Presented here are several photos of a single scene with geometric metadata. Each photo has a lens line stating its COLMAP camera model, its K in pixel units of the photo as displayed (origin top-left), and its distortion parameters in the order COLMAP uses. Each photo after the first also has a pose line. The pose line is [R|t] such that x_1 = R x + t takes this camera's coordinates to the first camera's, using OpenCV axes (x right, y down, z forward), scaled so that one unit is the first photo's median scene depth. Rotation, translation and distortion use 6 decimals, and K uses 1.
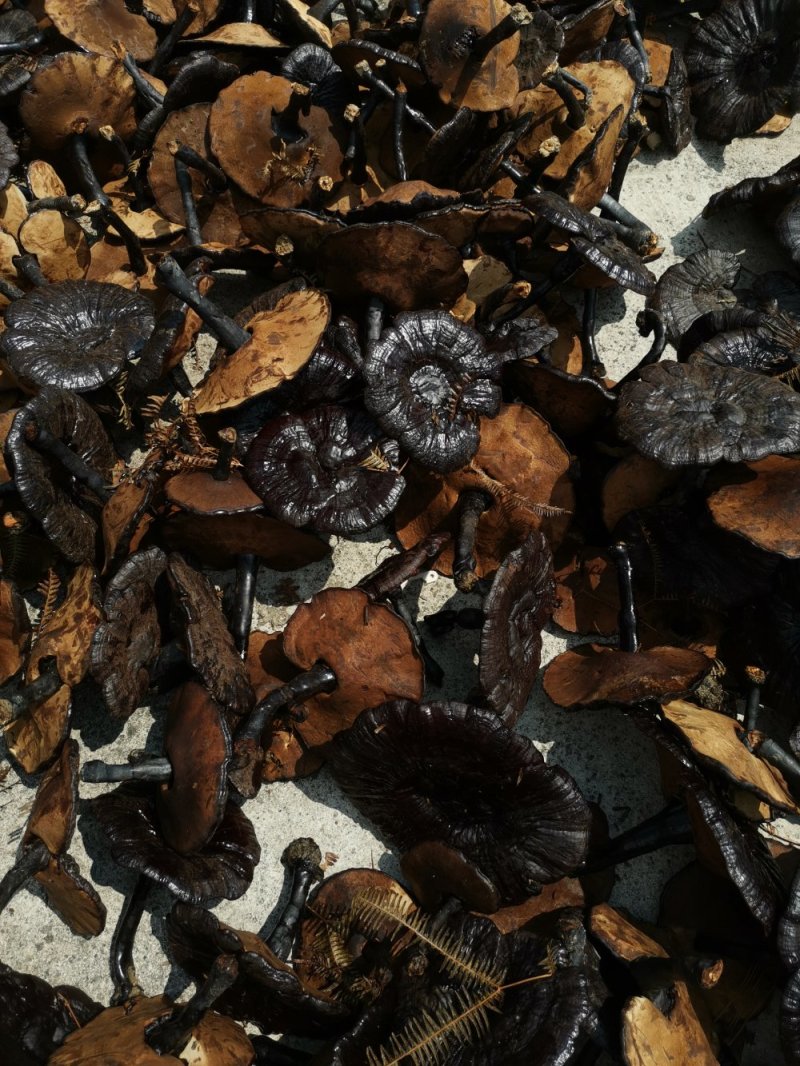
lens RADIAL K [[798.1, 0, 400.0], [0, 798.1, 533.0], [0, 0, 1]] dist [0.067219, -0.082520]
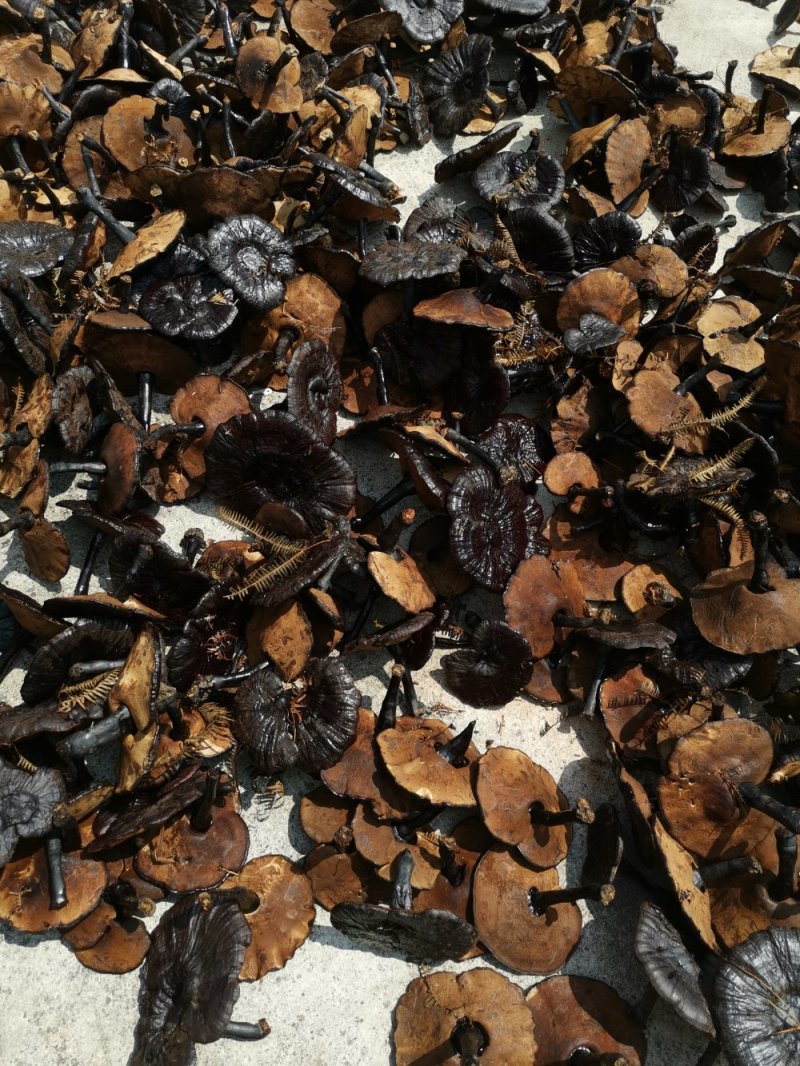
lens RADIAL K [[798.1, 0, 400.0], [0, 798.1, 533.0], [0, 0, 1]] dist [0.067219, -0.082520]
pose [[0.990995, -0.082749, 0.105267, 0.103379], [0.091611, 0.992385, -0.082334, 0.460820], [-0.097652, 0.091236, 0.991030, -0.534039]]
